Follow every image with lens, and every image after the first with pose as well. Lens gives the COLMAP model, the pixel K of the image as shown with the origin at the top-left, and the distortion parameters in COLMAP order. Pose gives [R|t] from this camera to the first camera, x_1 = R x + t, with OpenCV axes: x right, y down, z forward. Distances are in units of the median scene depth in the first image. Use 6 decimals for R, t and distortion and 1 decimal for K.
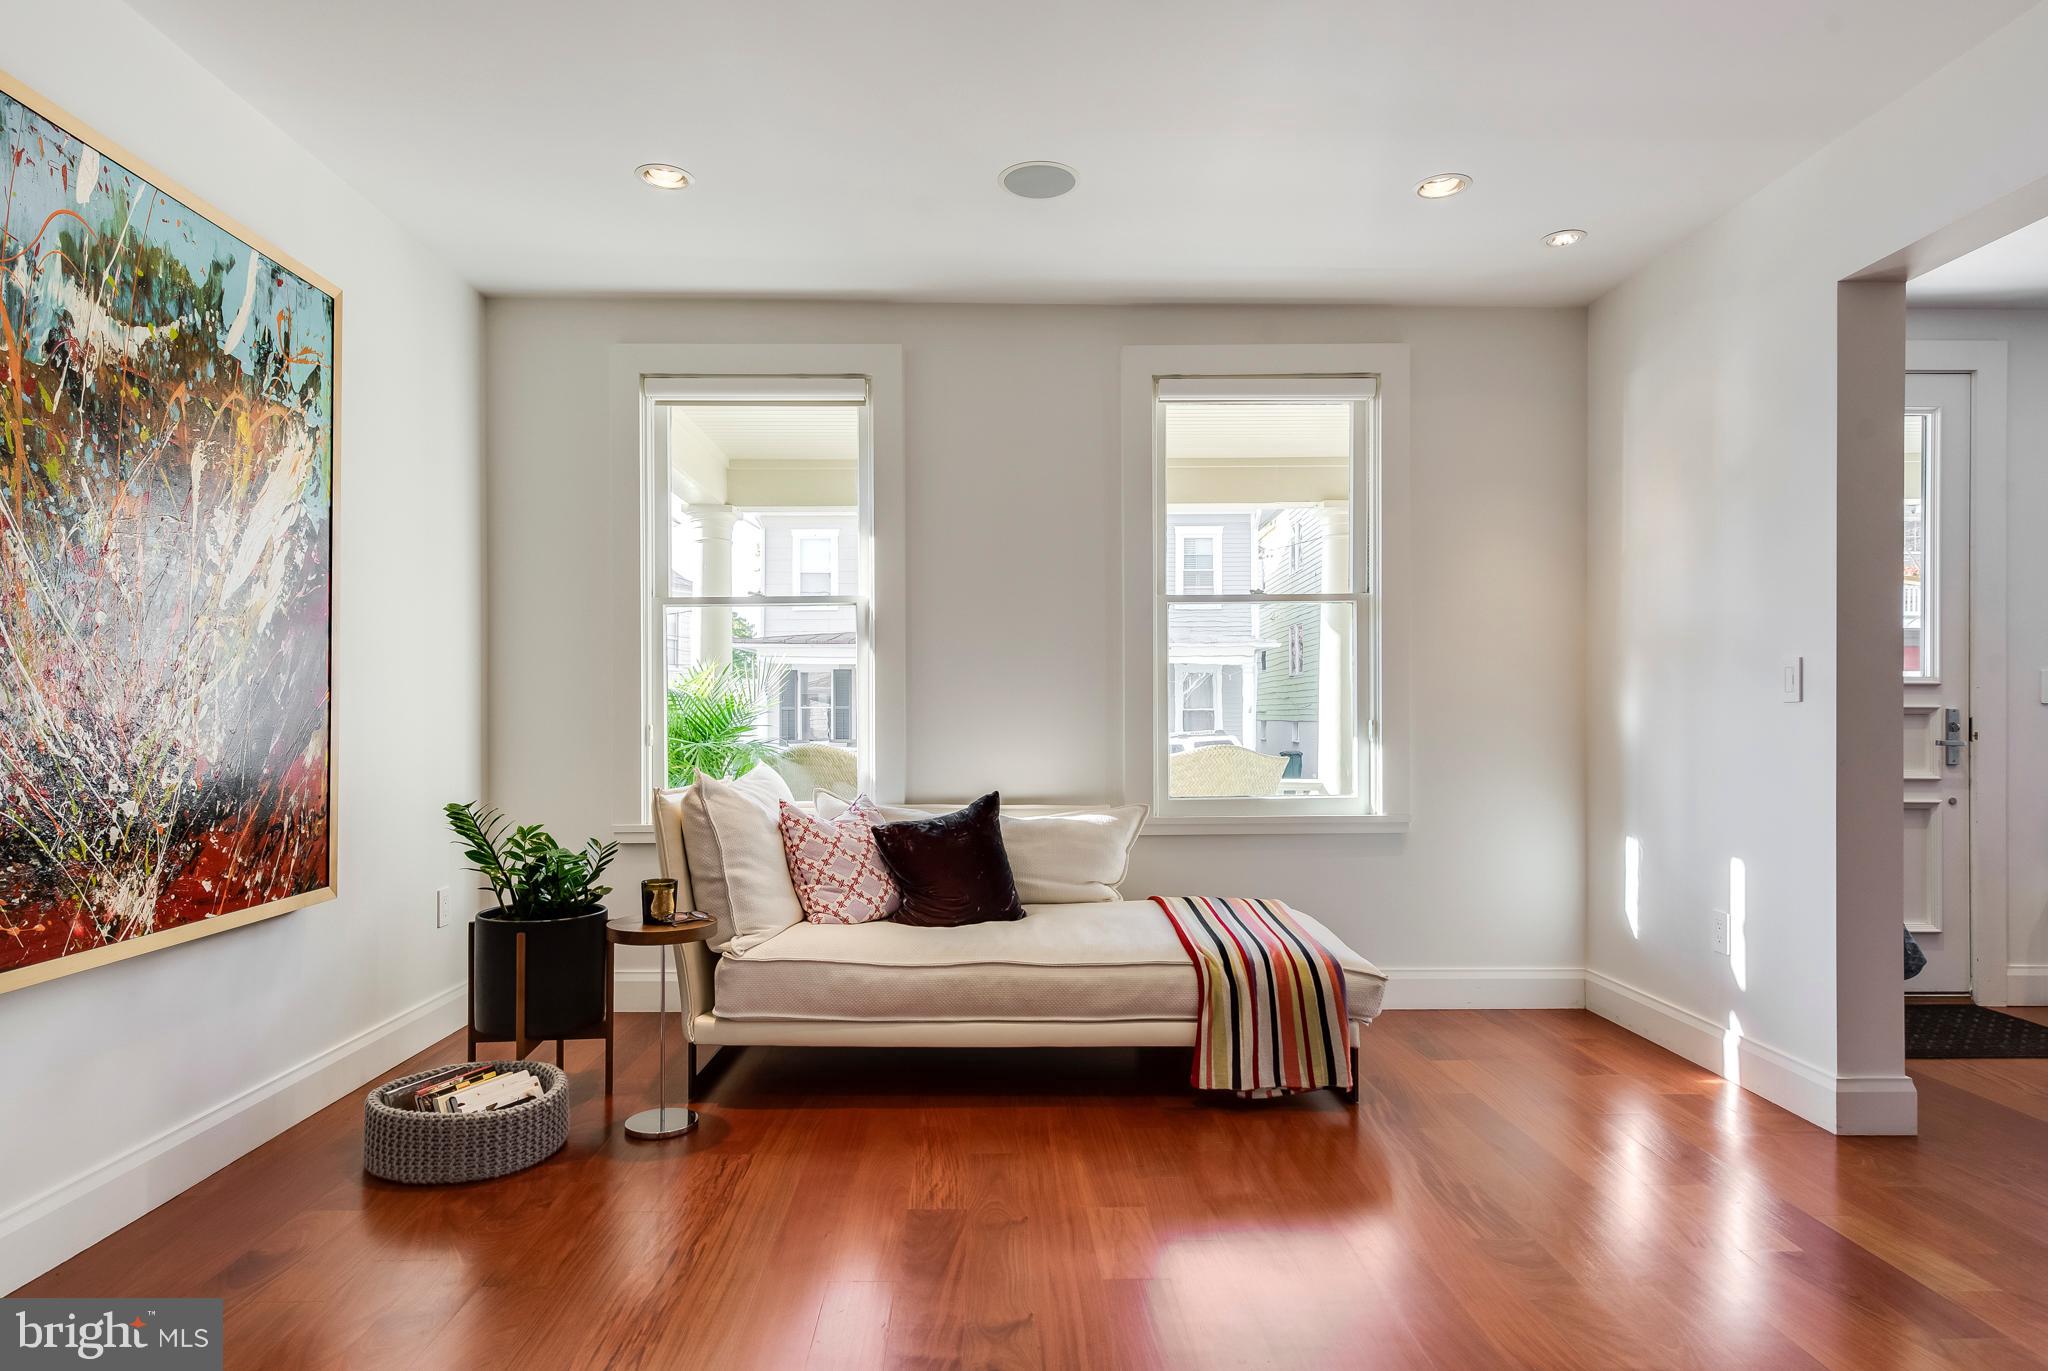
lens RADIAL K [[1179.9, 0, 1024.0], [0, 1179.9, 685.5], [0, 0, 1]] dist [0.031360, -0.000296]
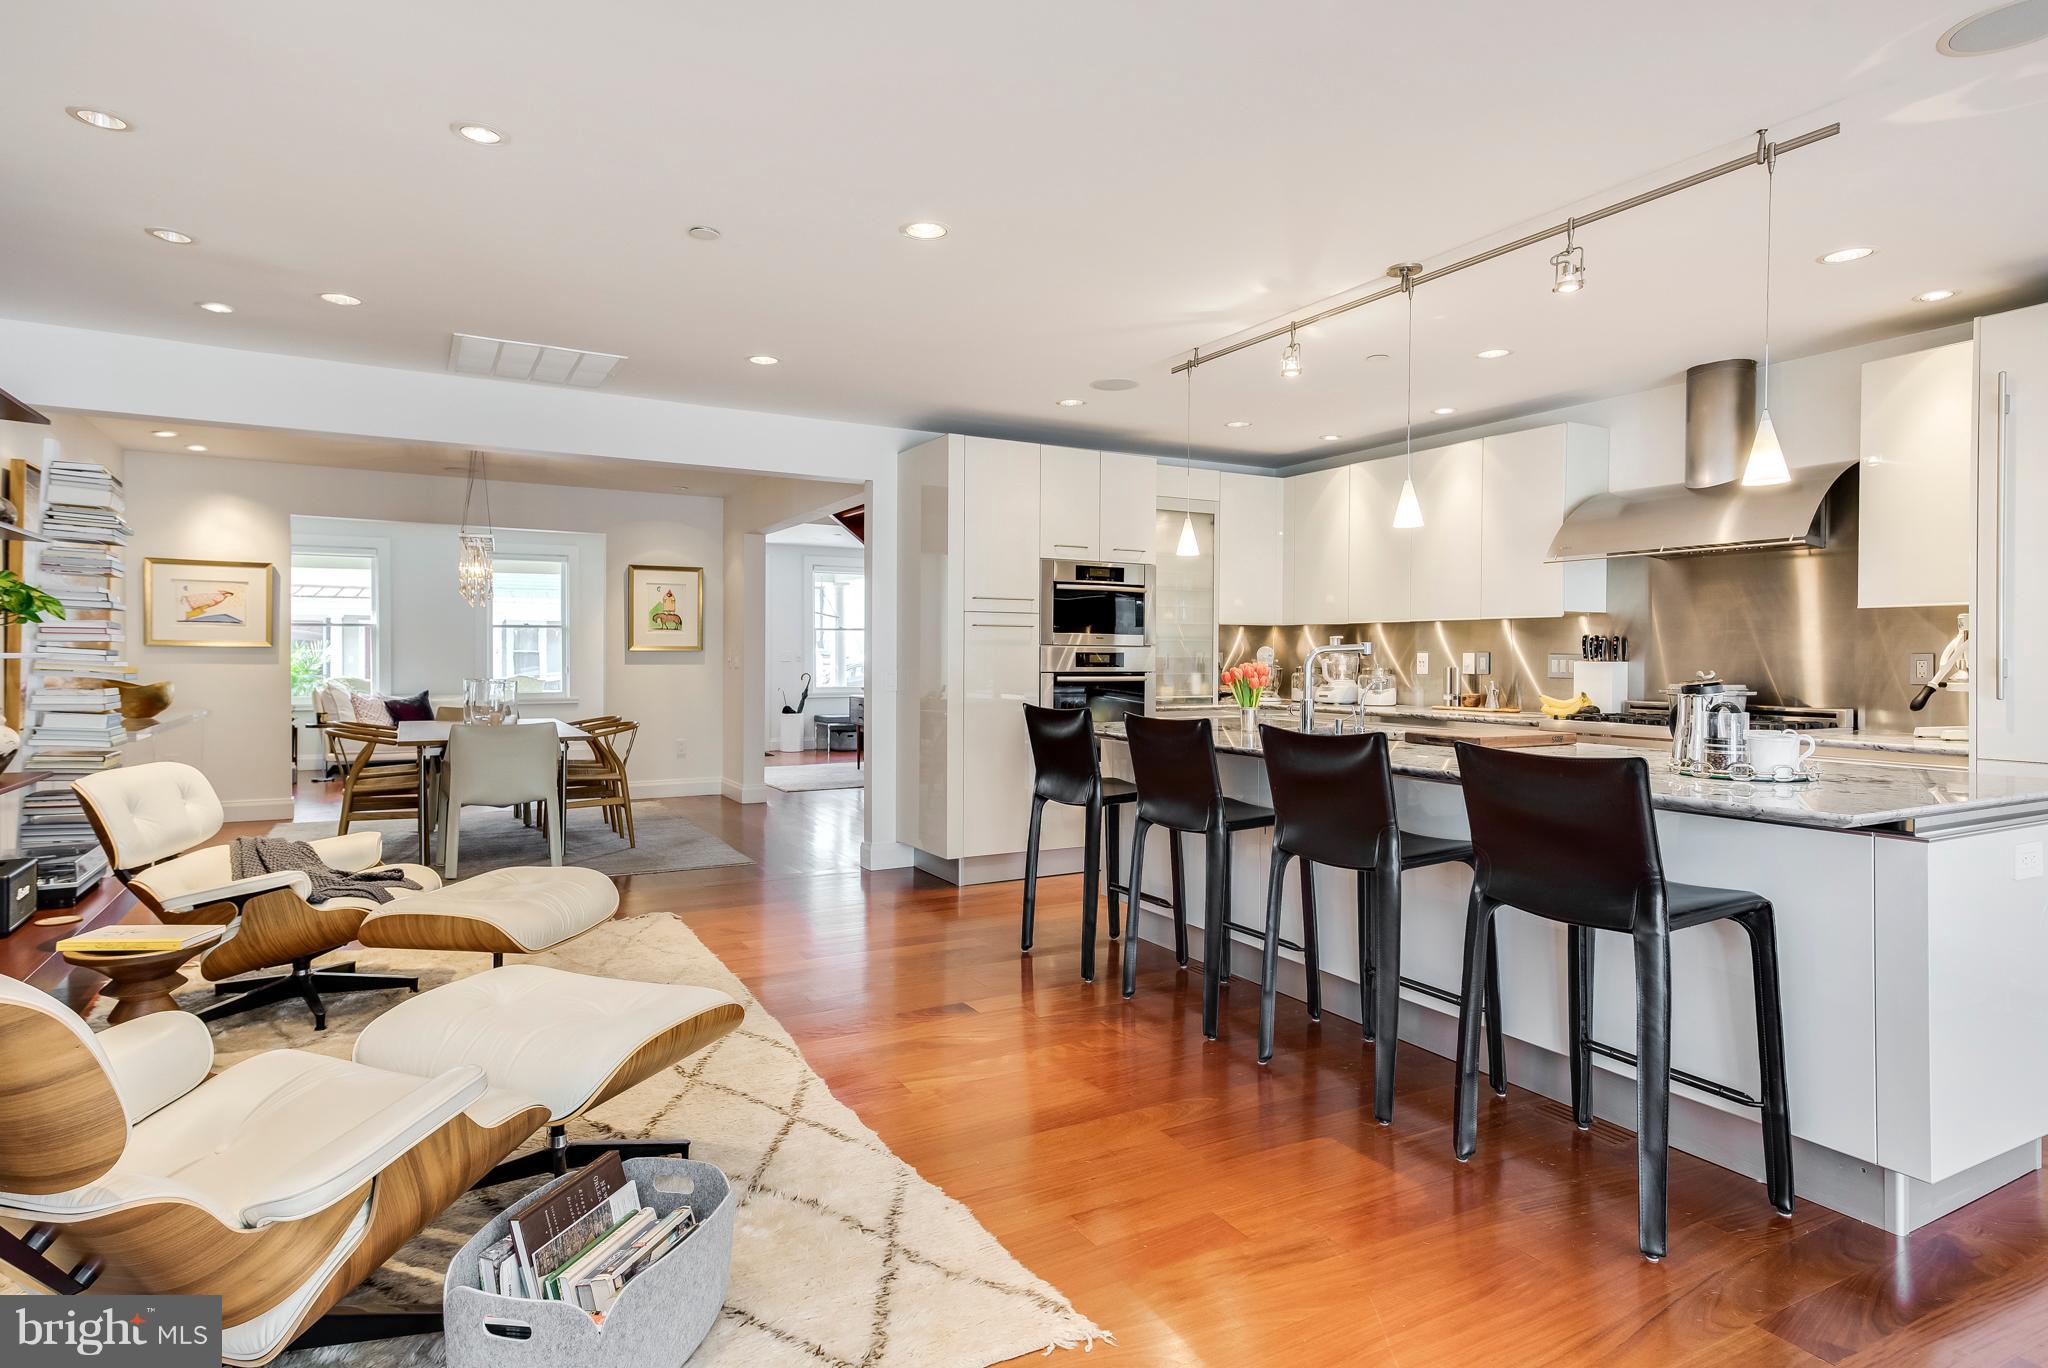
lens RADIAL K [[1106.1, 0, 1007.0], [0, 1106.1, 674.9], [0, 0, 1]] dist [0.011657, 0.001627]
pose [[0.899570, -0.005778, 0.436739, 0.081262], [-0.013157, 0.999100, 0.040317, -0.095937], [-0.436579, -0.042014, 0.898684, -2.518808]]
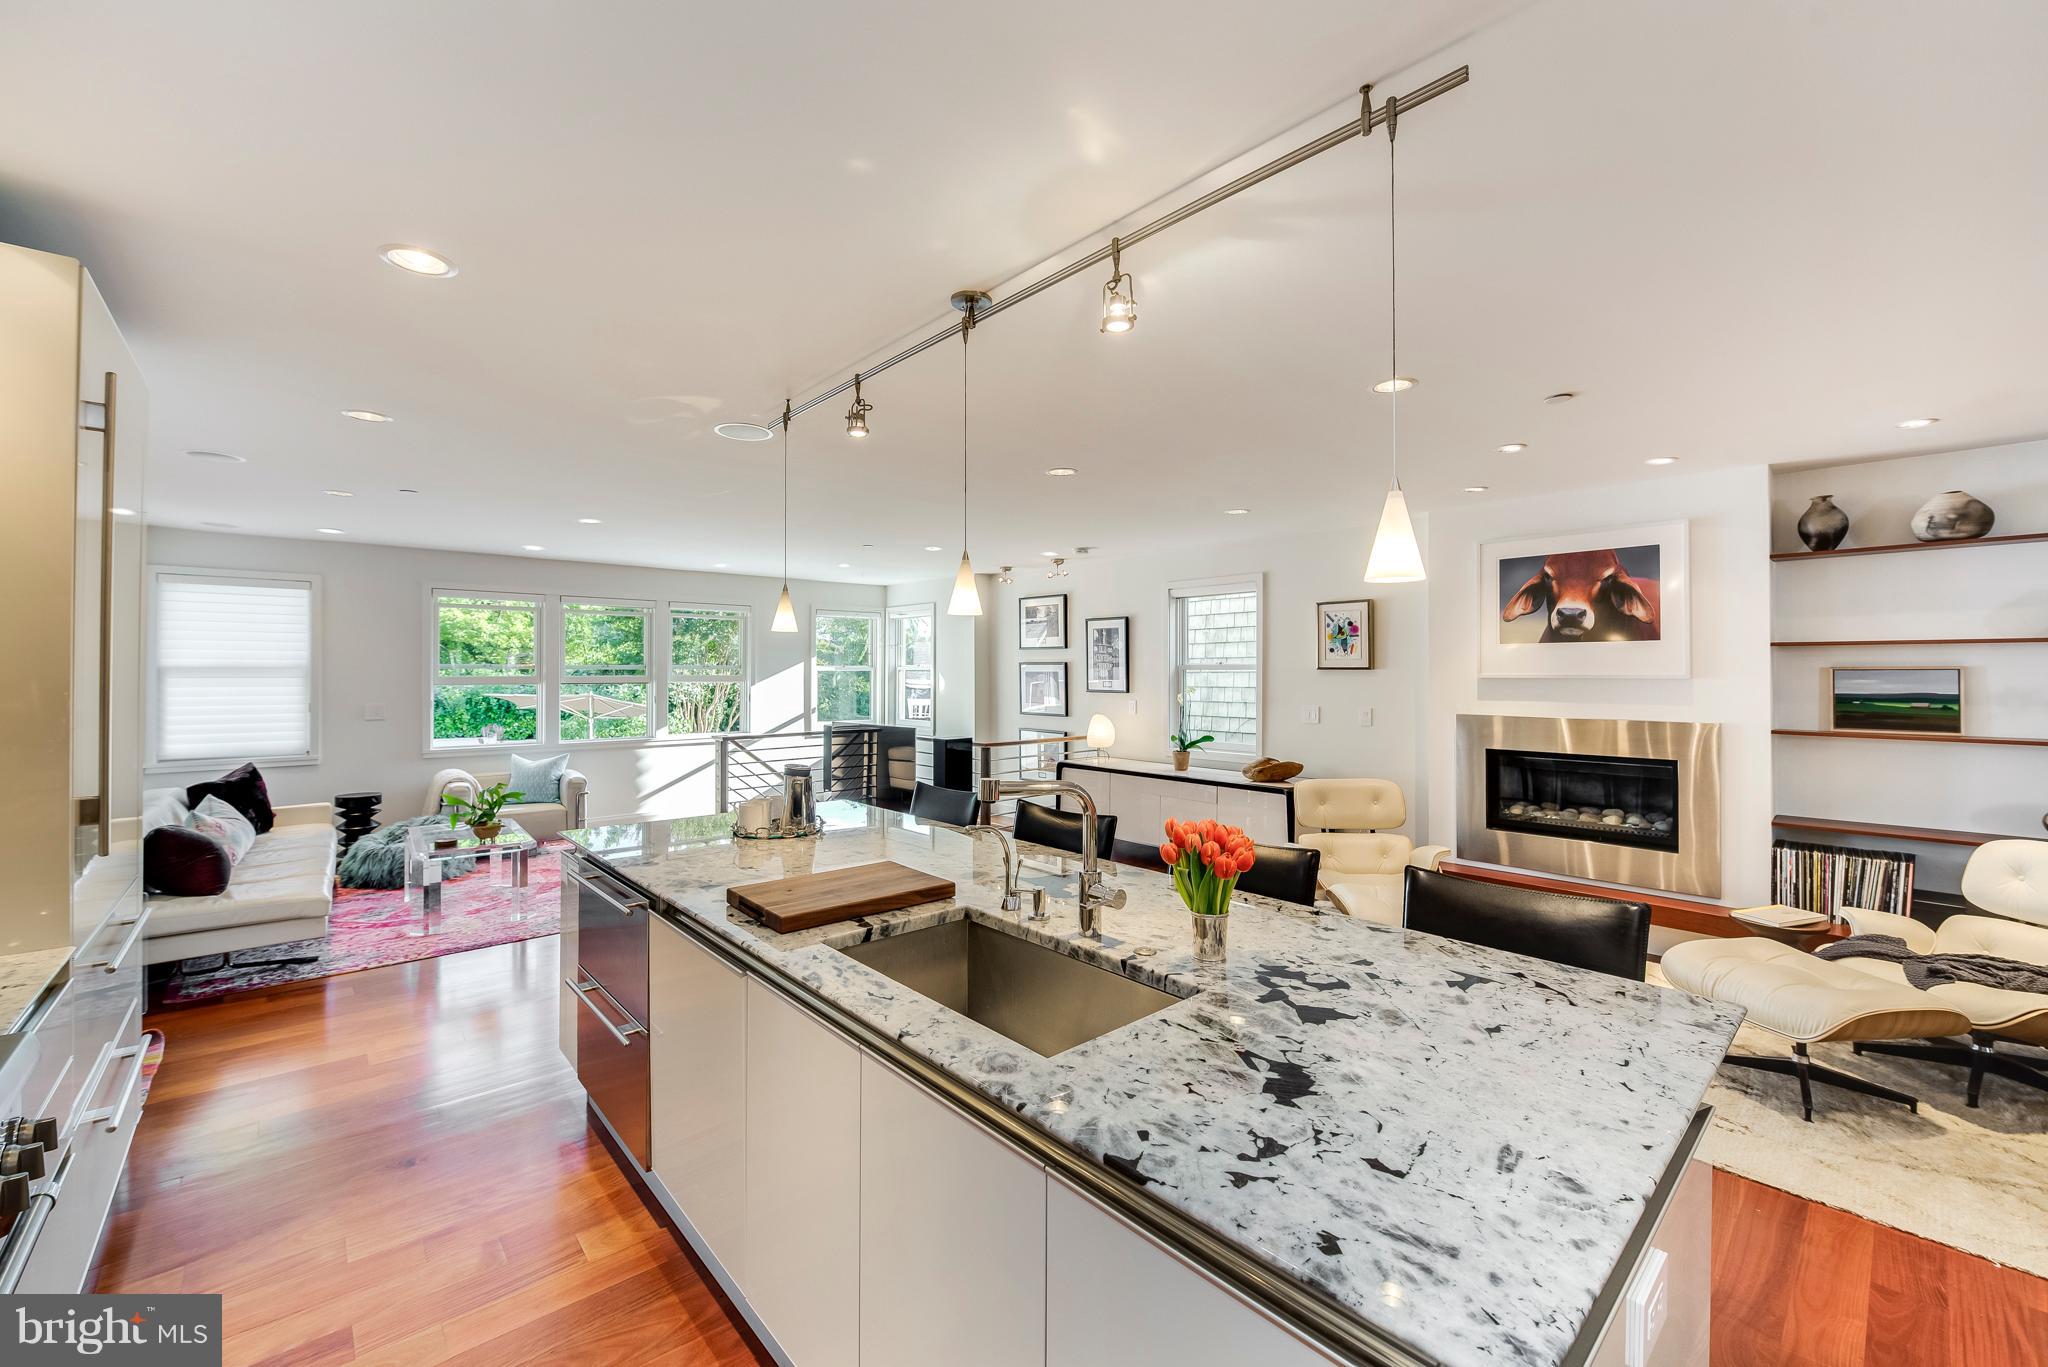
lens RADIAL K [[814.4, 0, 1022.0], [0, 814.4, 667.2], [0, 0, 1]] dist [-0.009400, 0.000384]
pose [[-0.773115, -0.006328, -0.634234, 1.201324], [0.012913, 0.999586, -0.025715, -0.138382], [0.634135, -0.028071, -0.772713, -1.269736]]
